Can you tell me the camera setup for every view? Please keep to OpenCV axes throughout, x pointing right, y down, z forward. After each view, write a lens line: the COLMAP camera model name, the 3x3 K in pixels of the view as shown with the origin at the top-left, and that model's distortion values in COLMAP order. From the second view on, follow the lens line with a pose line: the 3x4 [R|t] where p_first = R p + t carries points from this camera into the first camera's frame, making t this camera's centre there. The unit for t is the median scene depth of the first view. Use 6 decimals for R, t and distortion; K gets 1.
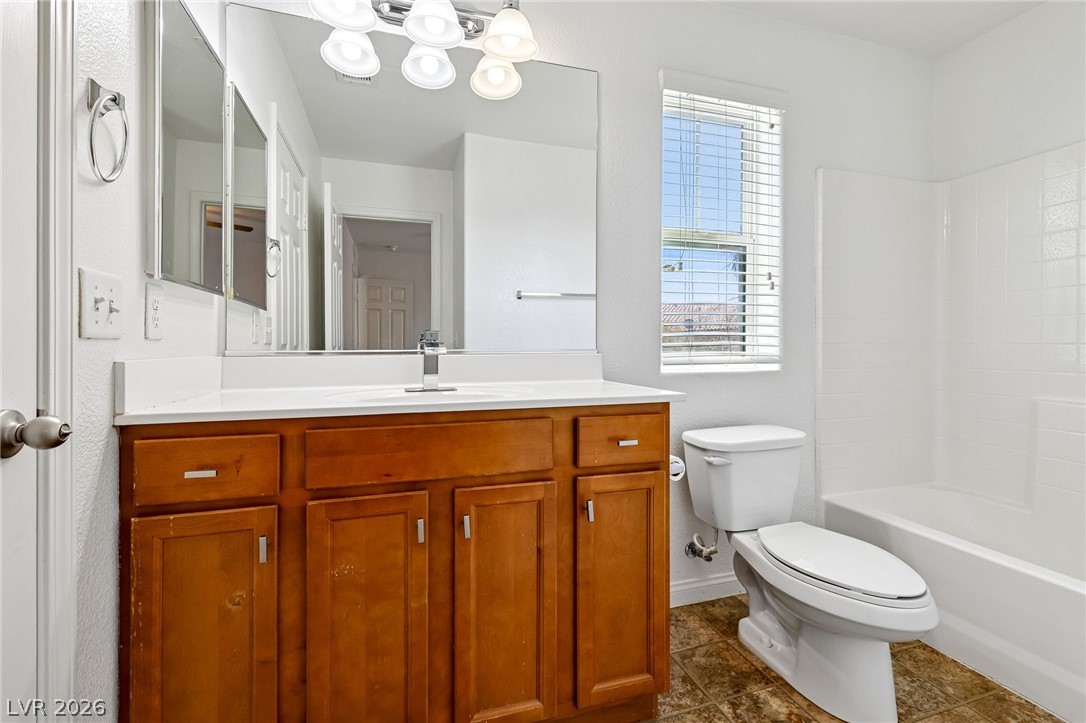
lens RADIAL K [[471.6, 0, 541.3], [0, 471.6, 347.7], [0, 0, 1]] dist [-0.001143, -0.000015]
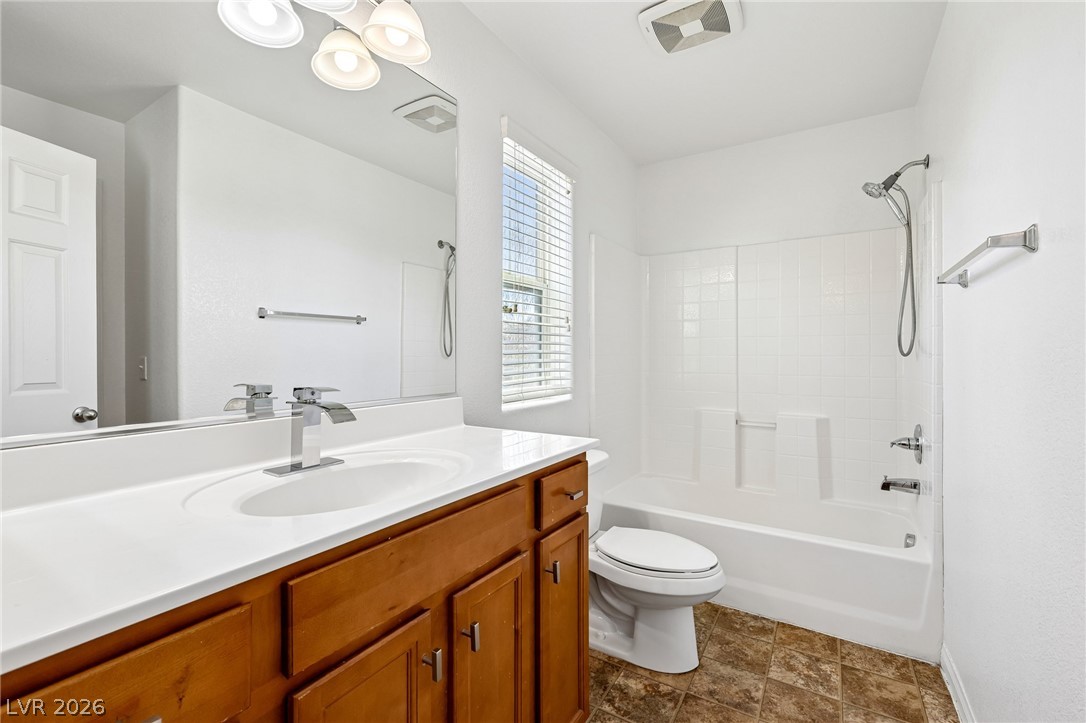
lens RADIAL K [[471.0, 0, 543.2], [0, 471.0, 353.6], [0, 0, 1]] dist [0.002459, -0.000875]
pose [[0.761216, 0.002253, 0.648494, -0.541033], [0.002054, 0.999981, -0.005885, -0.103494], [-0.648495, 0.005812, 0.761197, 0.252543]]
